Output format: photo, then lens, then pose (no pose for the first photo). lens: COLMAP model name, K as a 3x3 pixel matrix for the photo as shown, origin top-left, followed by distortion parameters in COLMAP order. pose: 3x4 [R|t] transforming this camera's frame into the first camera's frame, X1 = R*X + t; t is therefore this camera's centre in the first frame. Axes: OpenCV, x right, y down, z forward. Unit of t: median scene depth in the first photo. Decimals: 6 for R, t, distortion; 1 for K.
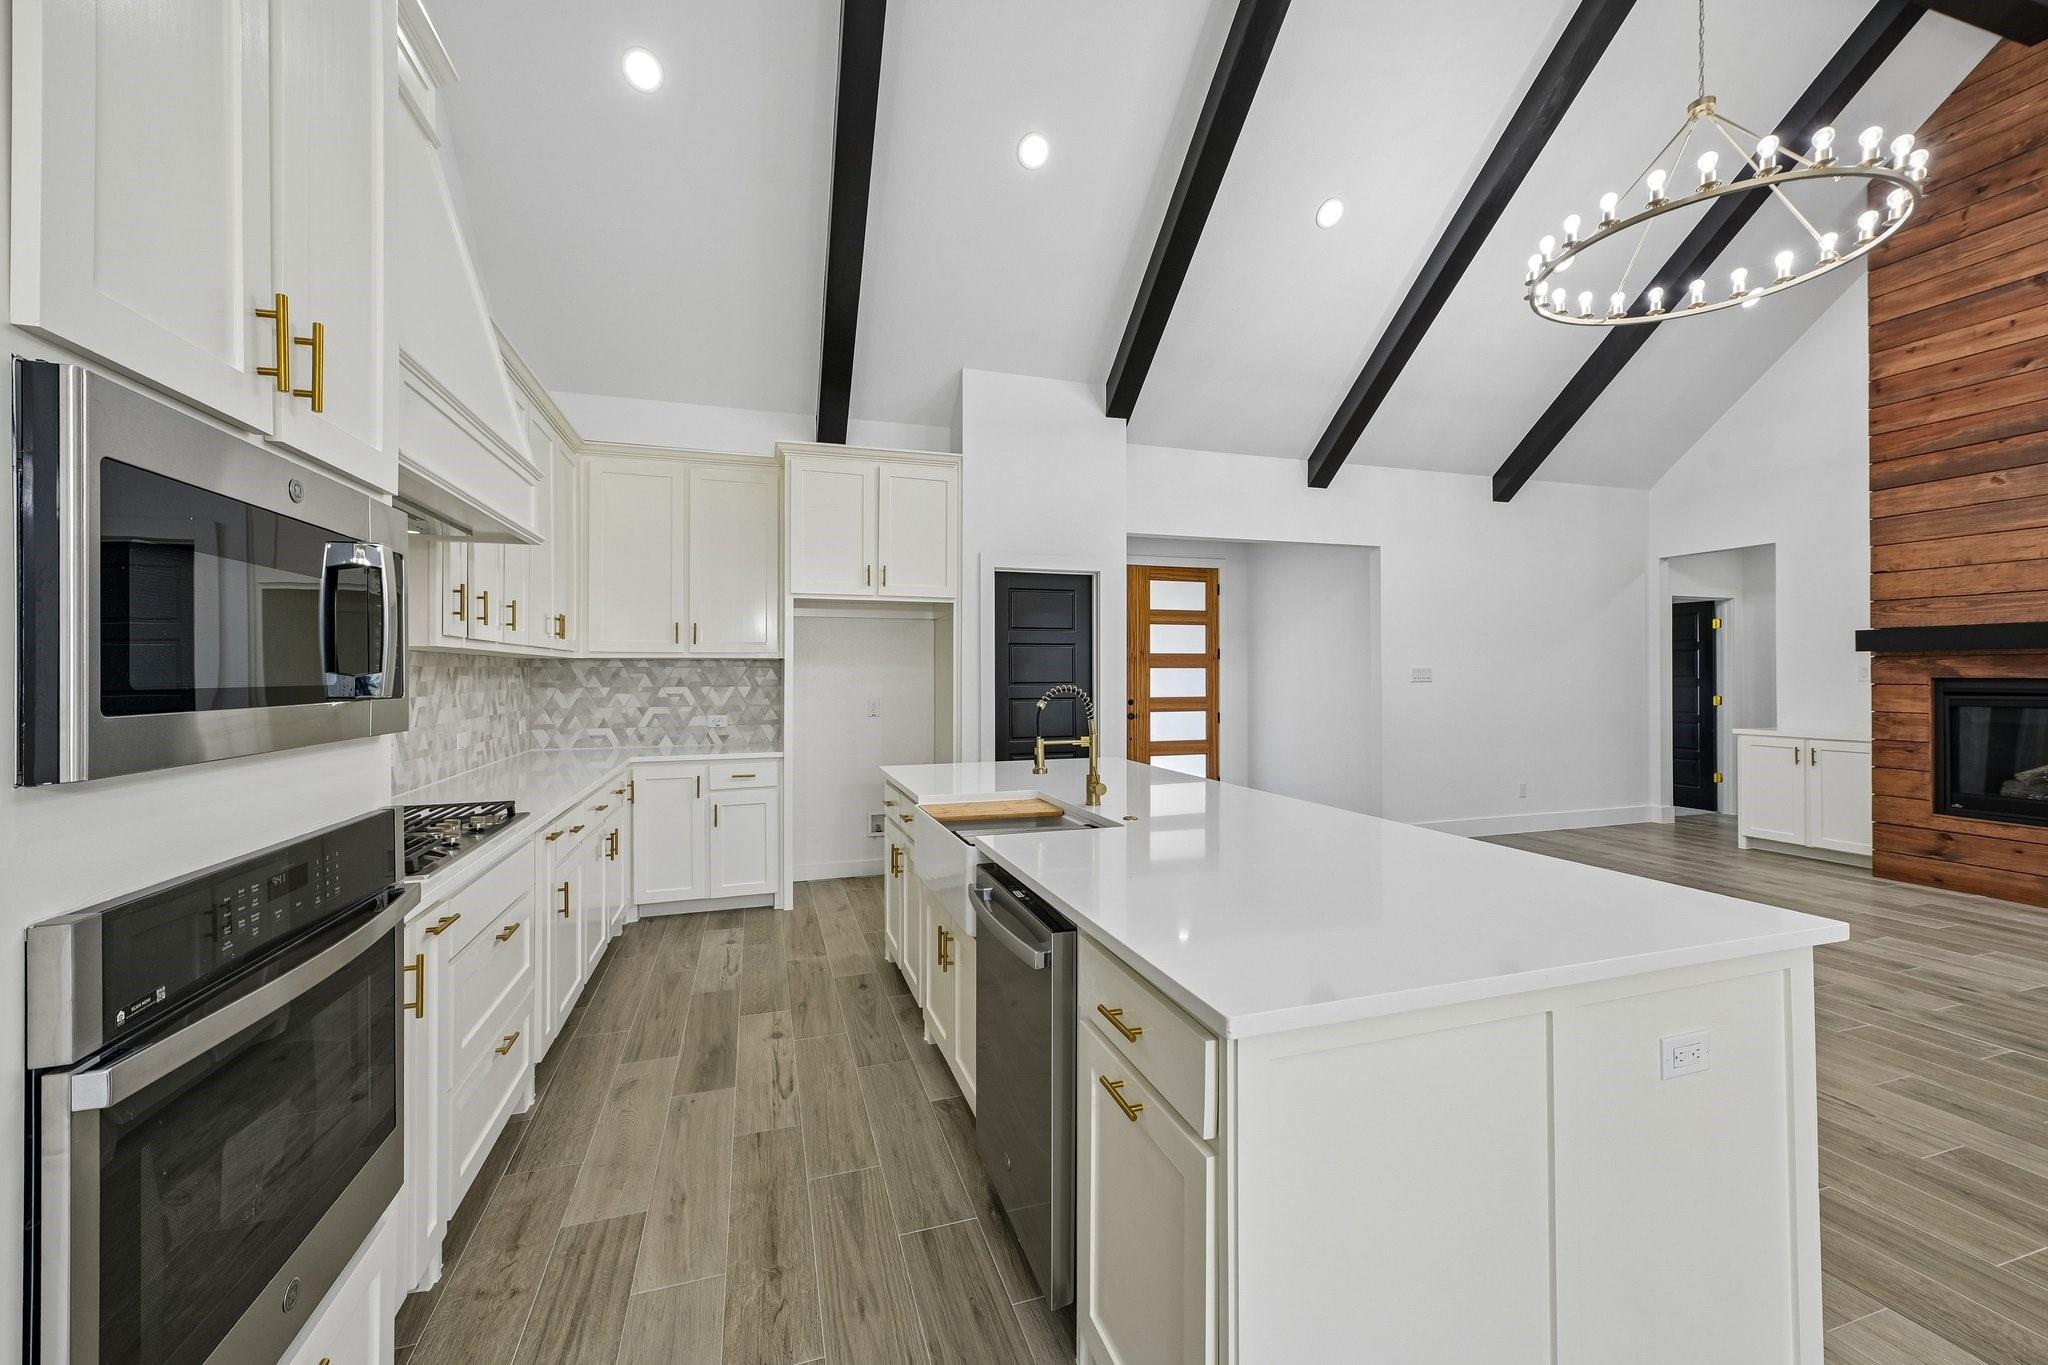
lens RADIAL K [[818.0, 0, 1027.9], [0, 818.0, 669.1], [0, 0, 1]] dist [0.006480, 0.000054]
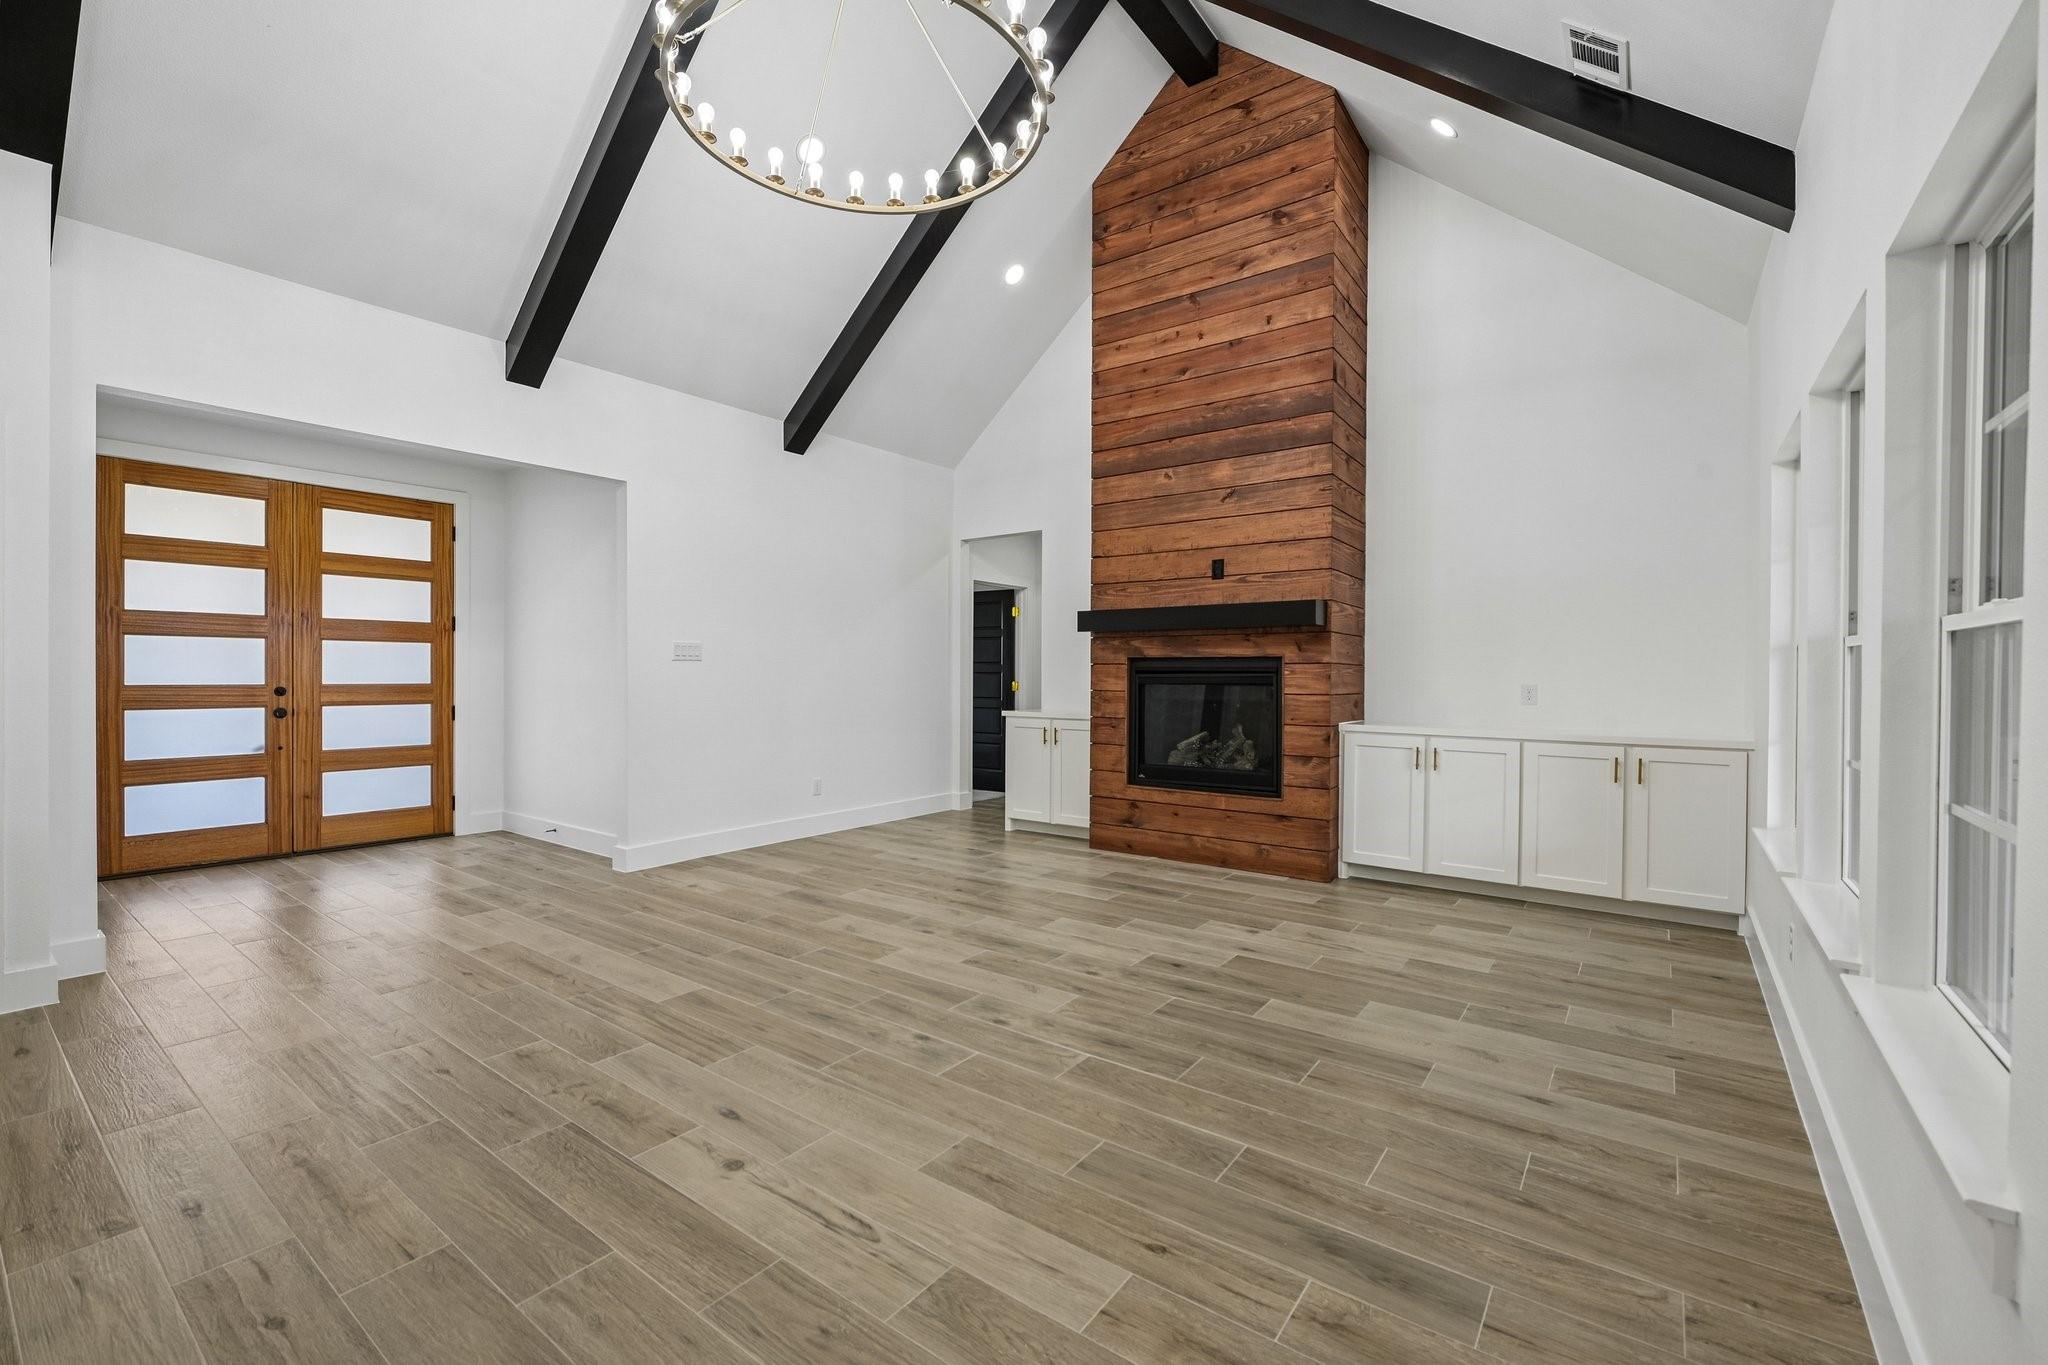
lens RADIAL K [[855.4, 0, 1022.7], [0, 855.4, 680.2], [0, 0, 1]] dist [-0.009002, -0.000129]
pose [[0.819157, 0.001334, 0.573568, 0.348688], [-0.009924, 0.999881, 0.011849, 0.027956], [-0.573484, -0.015398, 0.819072, 0.169940]]
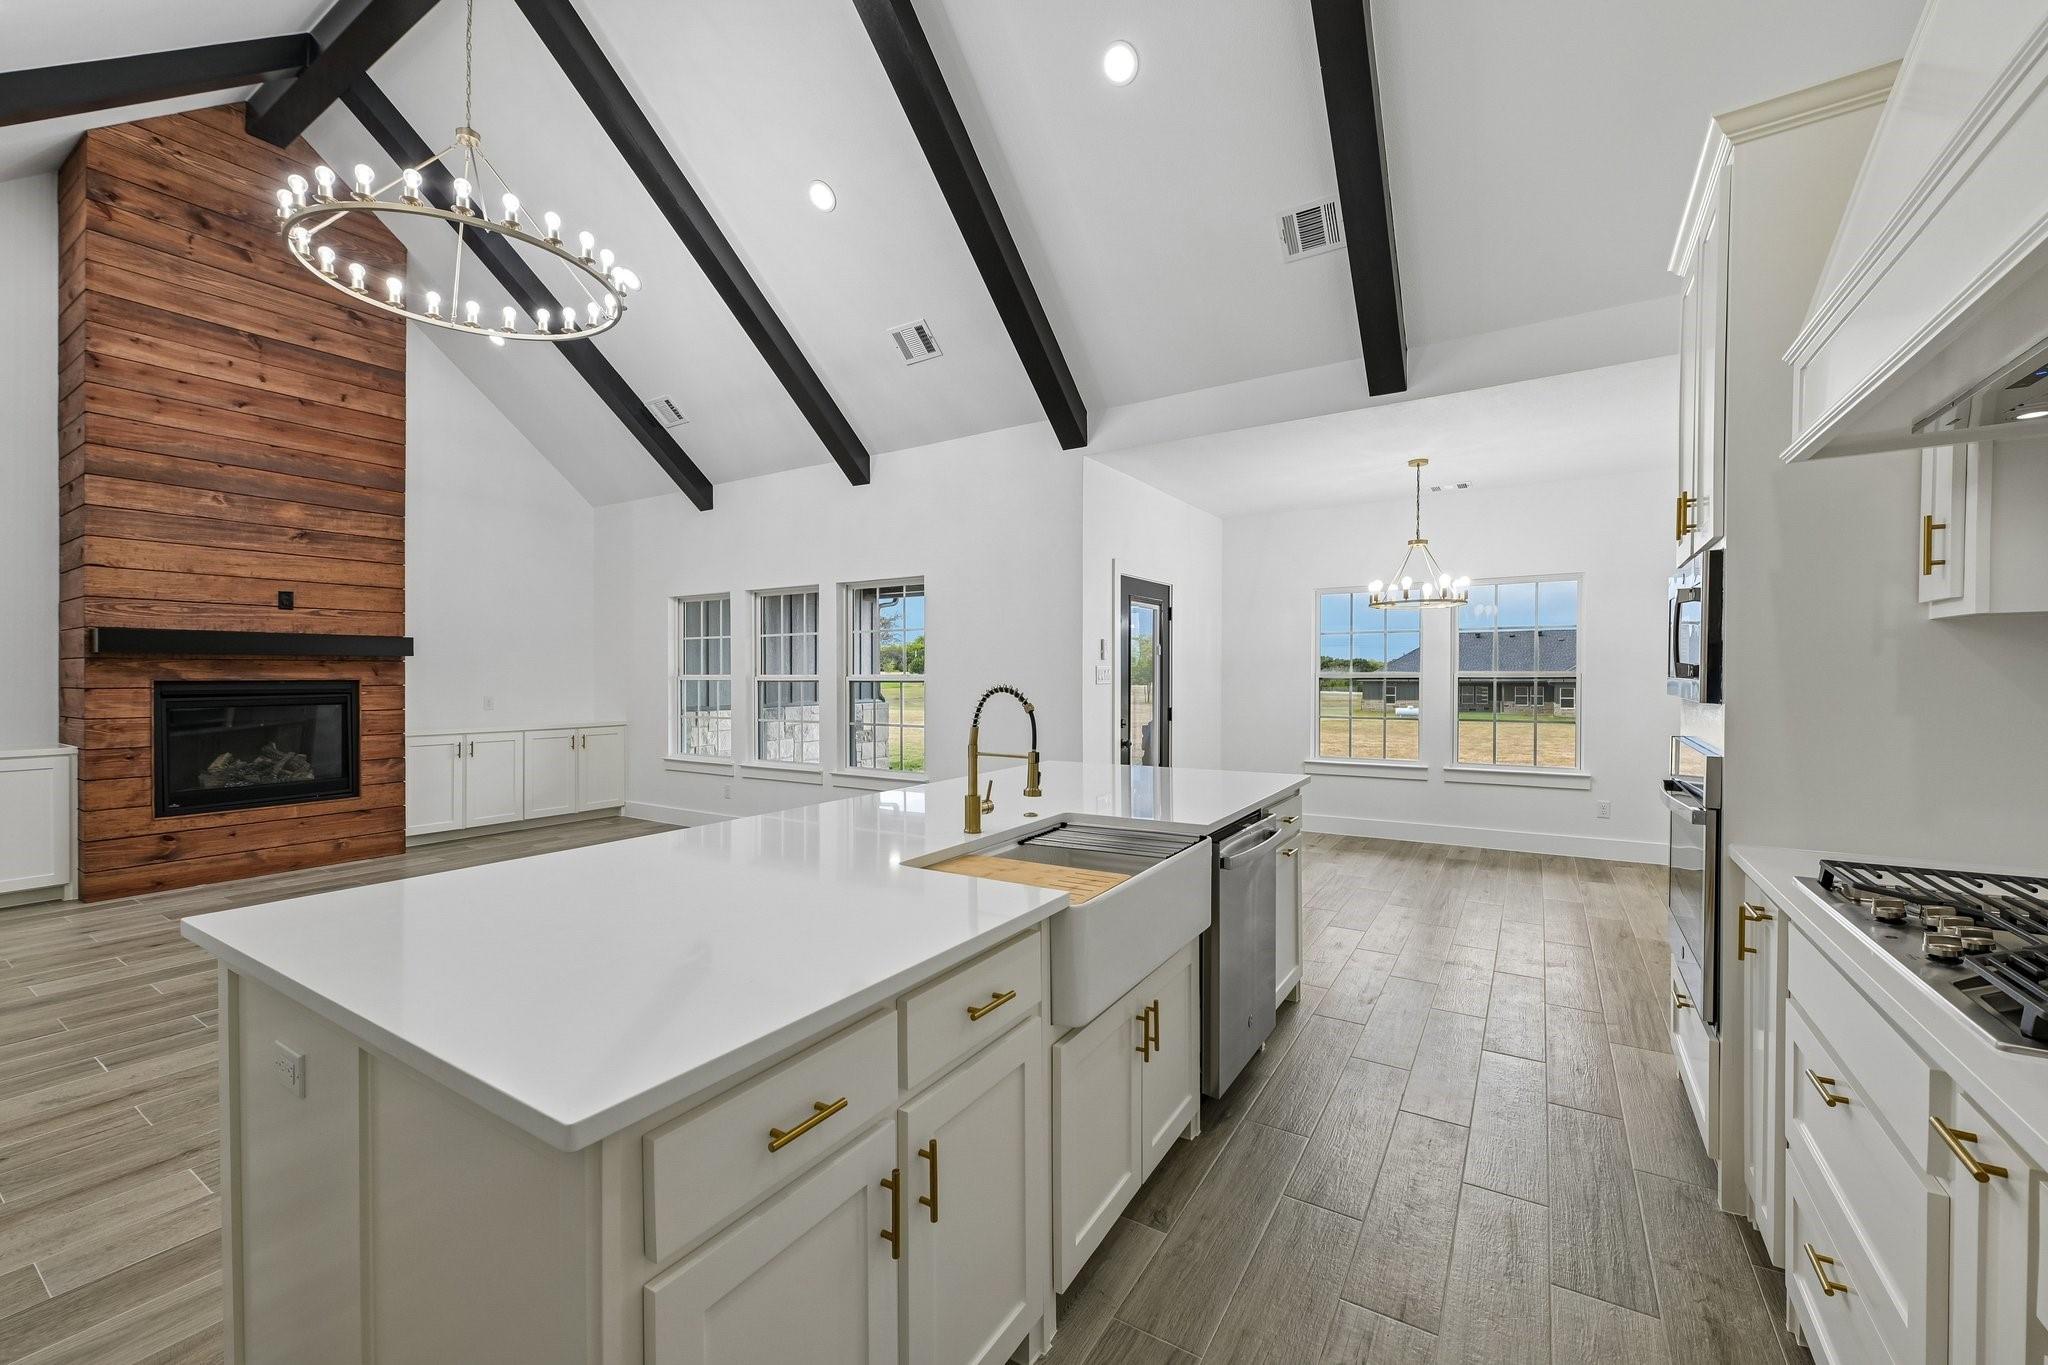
lens RADIAL K [[815.1, 0, 1027.4], [0, 815.1, 673.9], [0, 0, 1]] dist [-0.008933, -0.000181]
pose [[-0.638444, 0.006074, 0.769644, -0.315836], [0.000403, 0.999971, -0.007557, 0.009818], [-0.769668, -0.004514, -0.638428, 0.808278]]
